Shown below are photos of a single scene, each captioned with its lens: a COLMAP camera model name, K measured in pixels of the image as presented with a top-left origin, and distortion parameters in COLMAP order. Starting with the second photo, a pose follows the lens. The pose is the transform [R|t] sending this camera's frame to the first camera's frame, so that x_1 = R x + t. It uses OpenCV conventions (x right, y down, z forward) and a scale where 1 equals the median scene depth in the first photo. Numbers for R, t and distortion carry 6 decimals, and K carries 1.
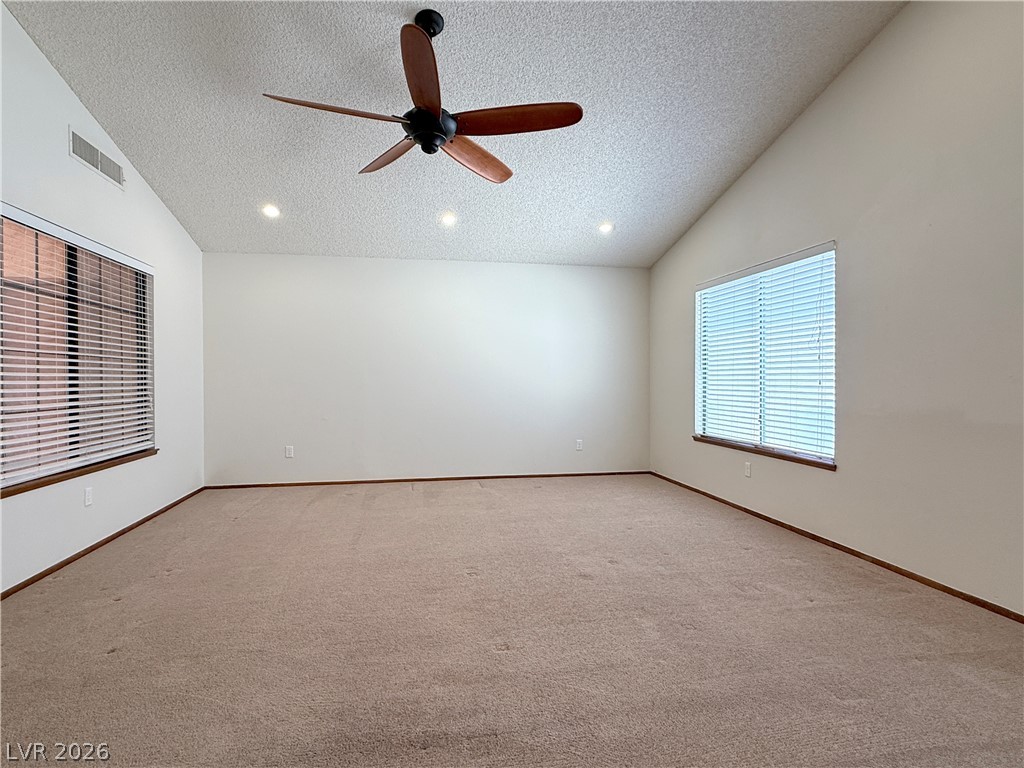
lens RADIAL K [[536.3, 0, 512.0], [0, 536.3, 384.0], [0, 0, 1]] dist [0.000495, -0.000008]
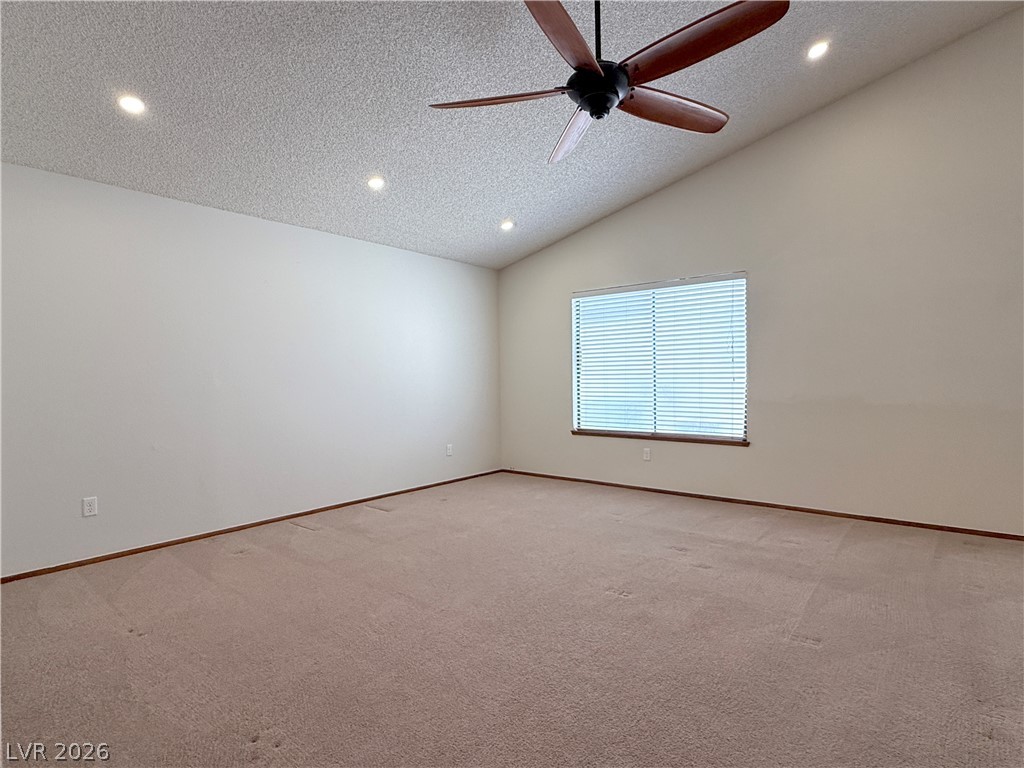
lens RADIAL K [[536.3, 0, 512.0], [0, 536.3, 384.0], [0, 0, 1]] dist [0.000495, -0.000008]
pose [[0.761417, -0.016234, 0.648059, -0.550149], [0.017289, 0.999839, 0.004733, -0.005700], [-0.648031, 0.007600, 0.761576, 0.296050]]
